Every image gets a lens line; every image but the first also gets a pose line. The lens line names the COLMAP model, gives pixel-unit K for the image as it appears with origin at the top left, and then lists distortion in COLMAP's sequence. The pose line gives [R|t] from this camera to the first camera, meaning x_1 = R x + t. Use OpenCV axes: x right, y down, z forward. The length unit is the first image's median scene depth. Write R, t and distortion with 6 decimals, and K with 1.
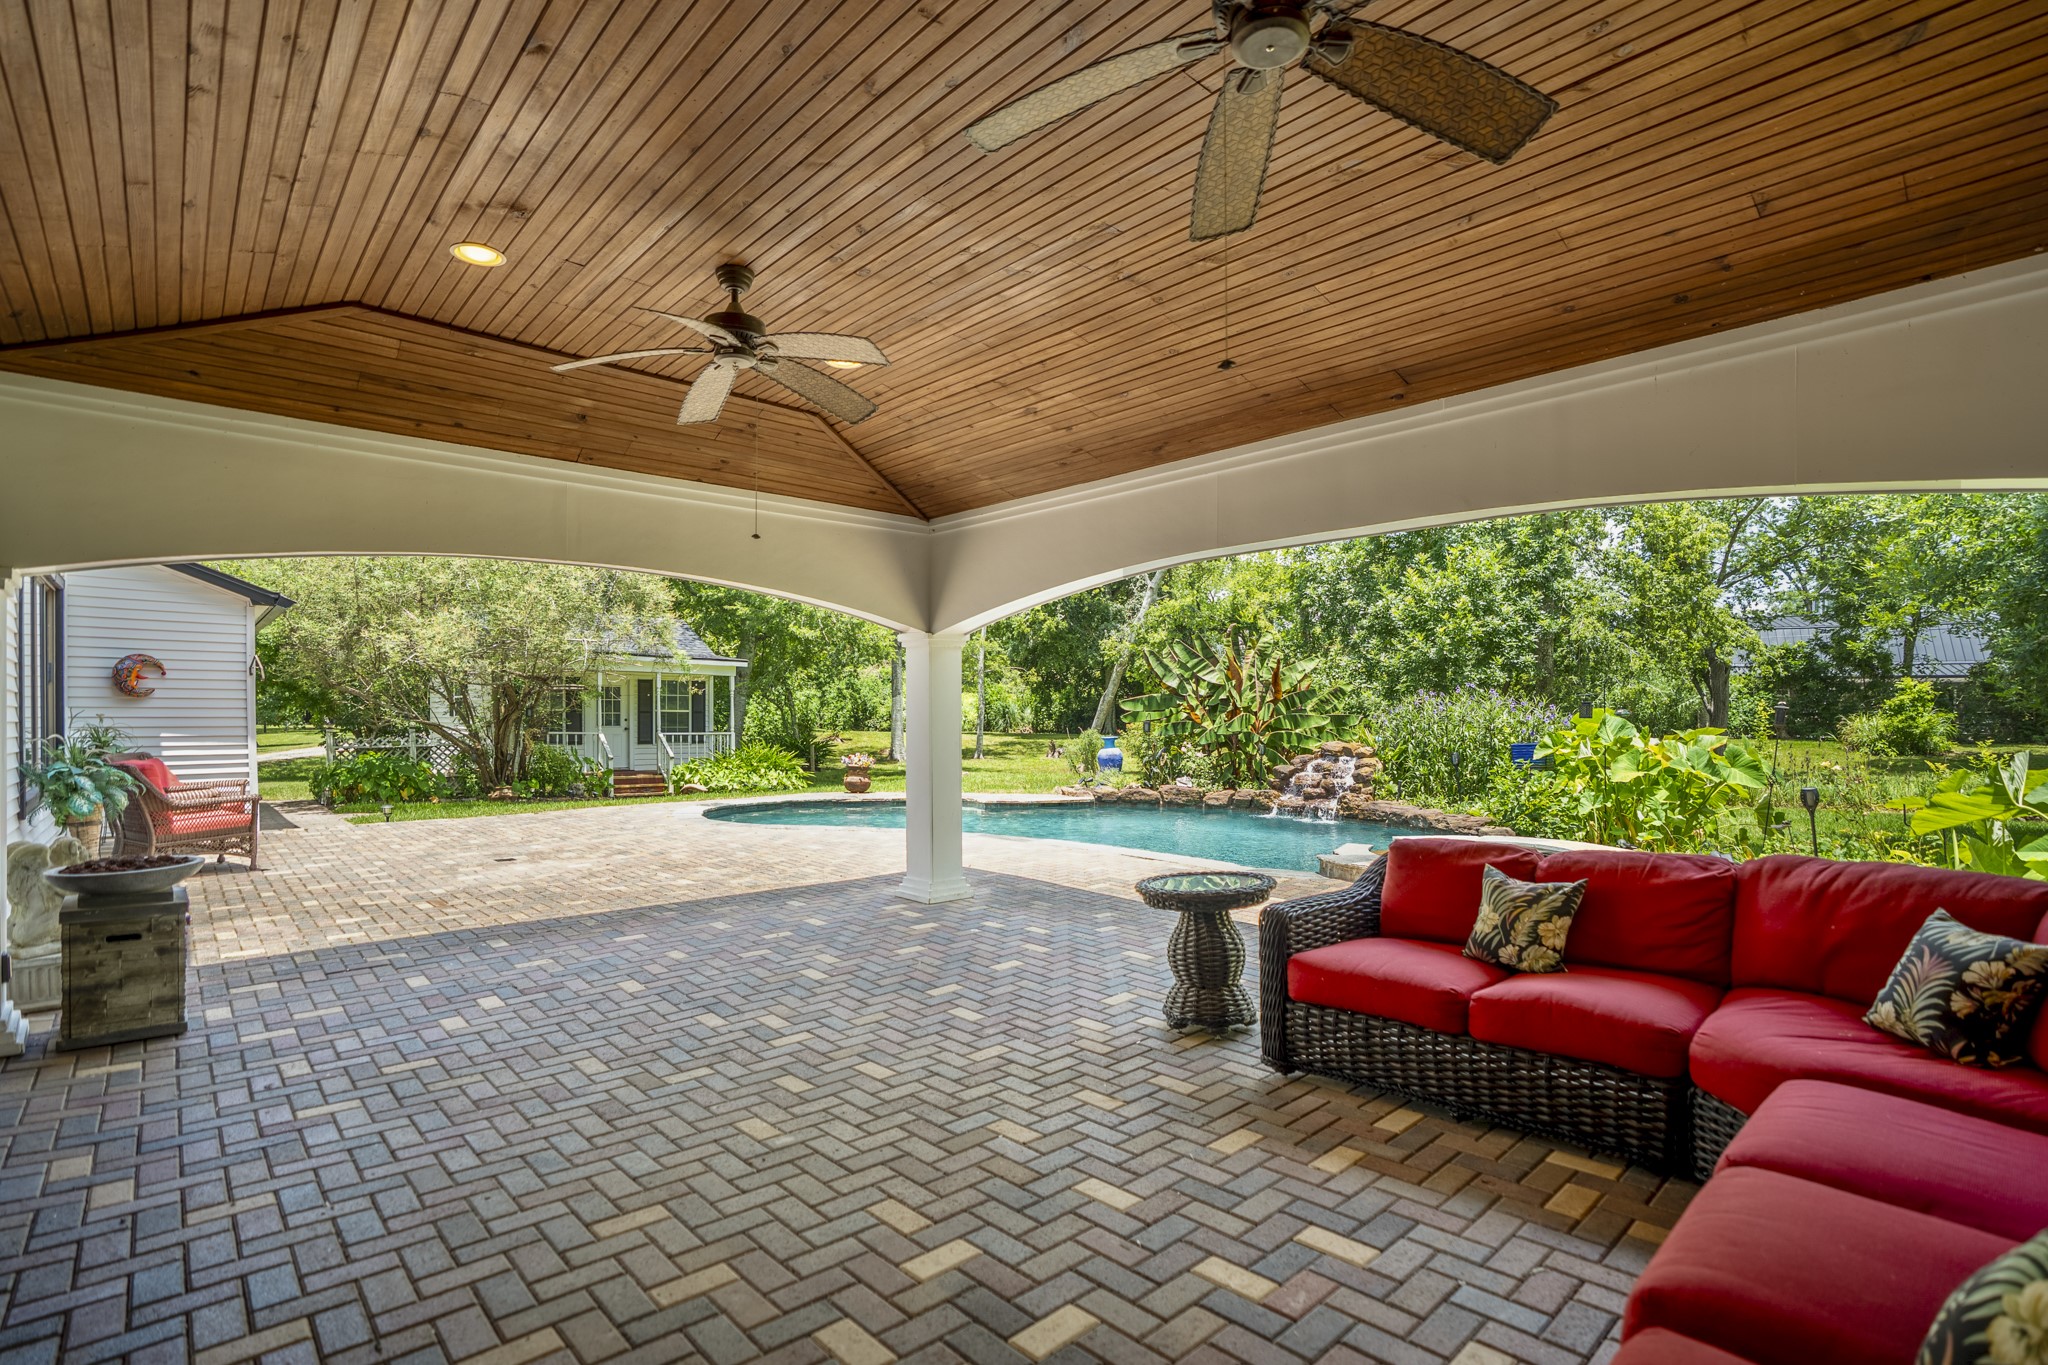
lens RADIAL K [[973.2, 0, 1016.2], [0, 973.2, 691.5], [0, 0, 1]] dist [-0.066875, 0.030276]
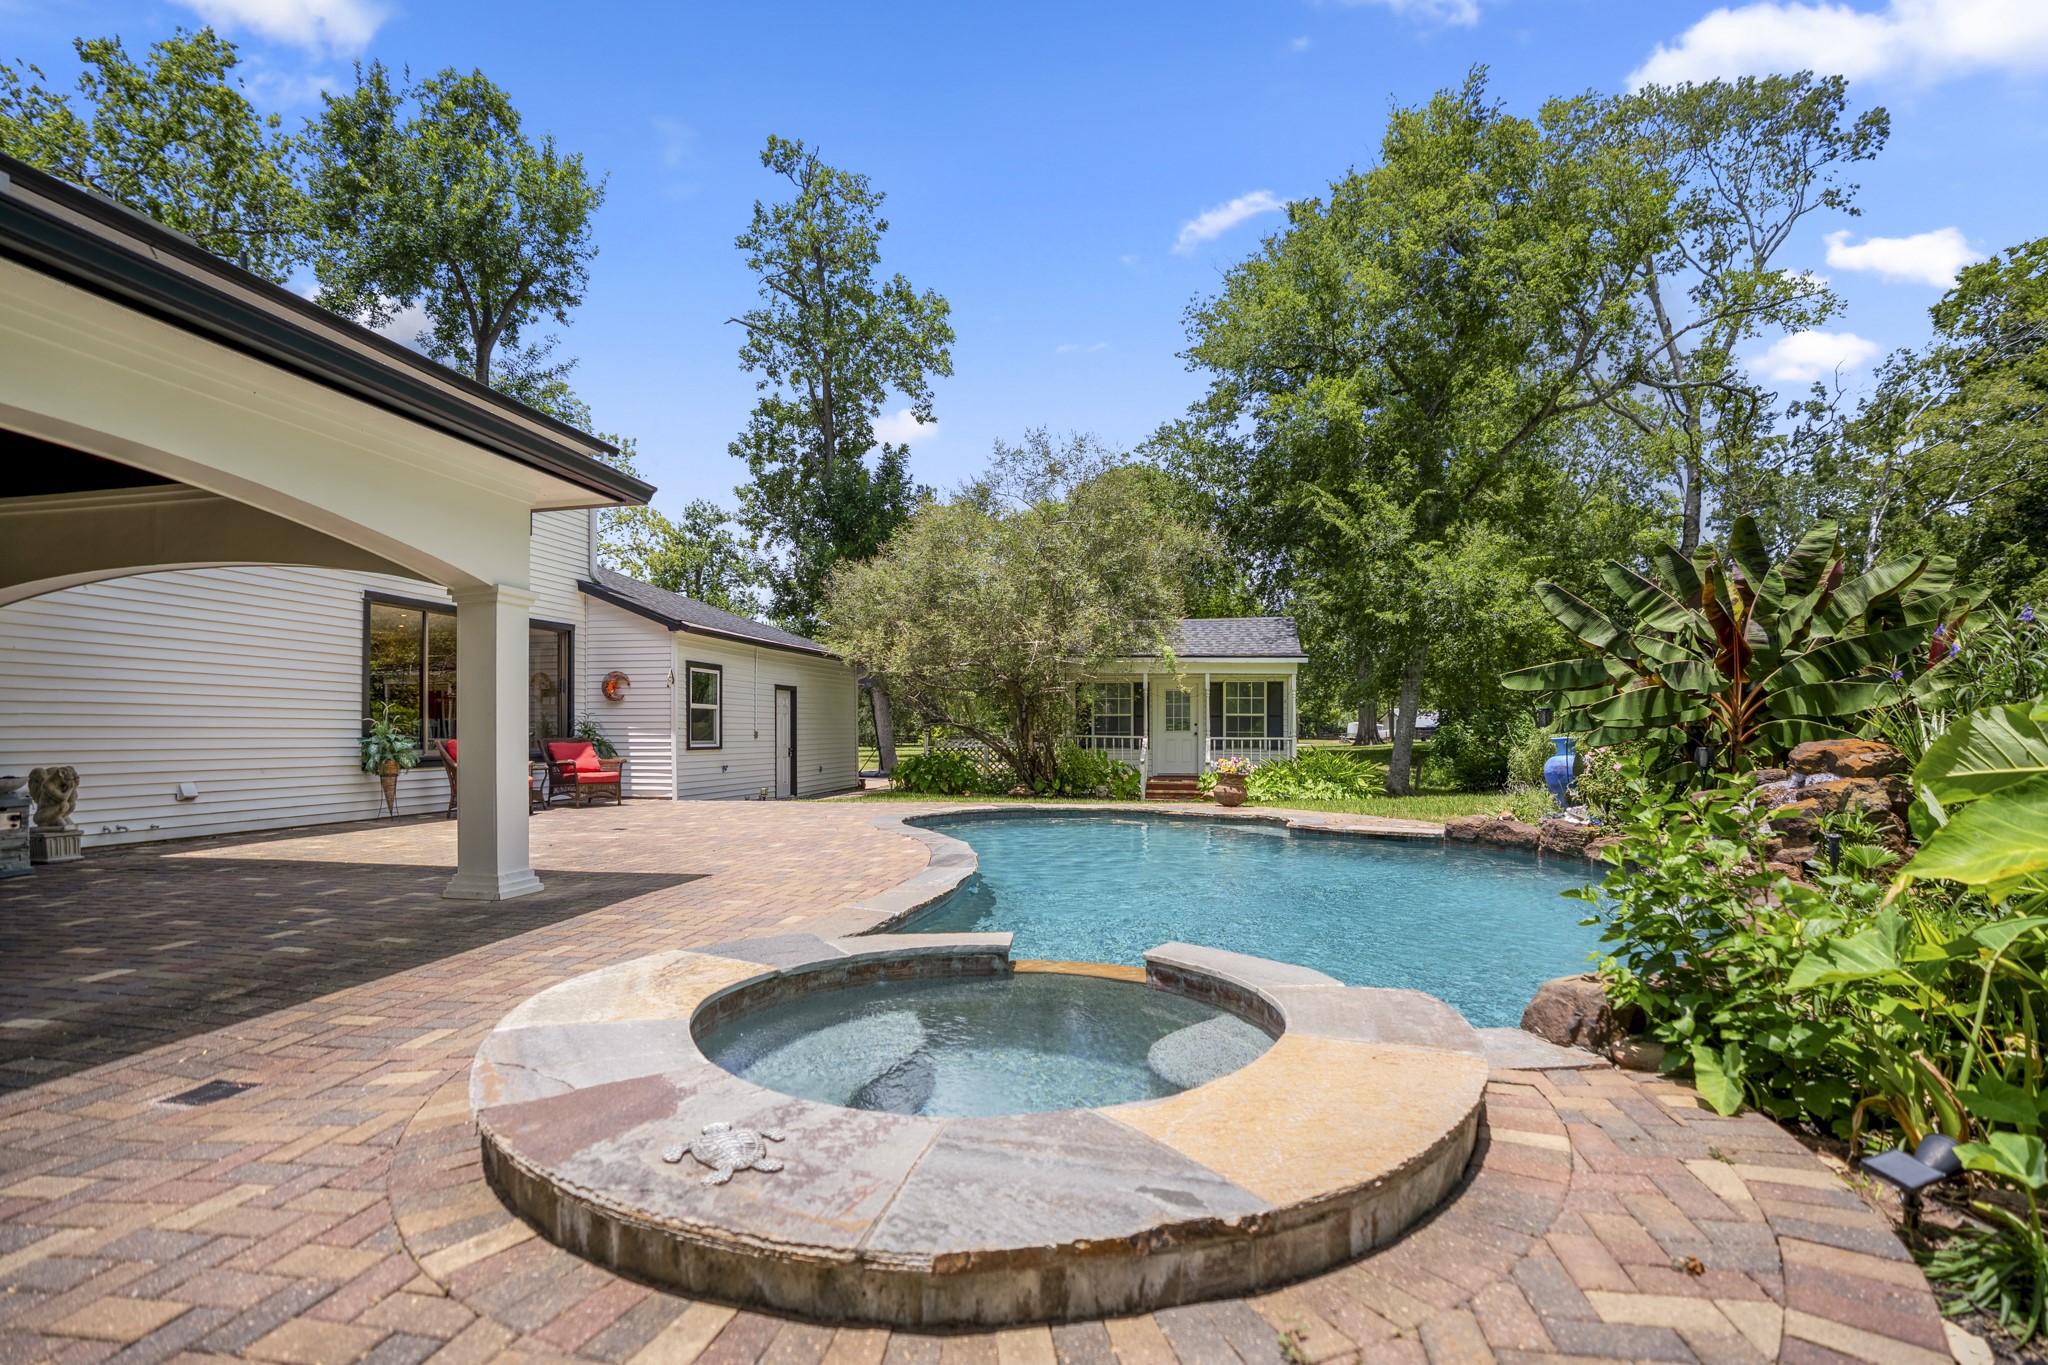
lens RADIAL K [[973.2, 0, 1016.2], [0, 973.2, 691.5], [0, 0, 1]] dist [-0.066875, 0.030276]
pose [[0.602597, -0.035940, -0.797236, 0.395879], [0.021390, 0.999354, -0.028884, 0.030751], [0.797759, 0.000352, 0.602976, 0.398123]]
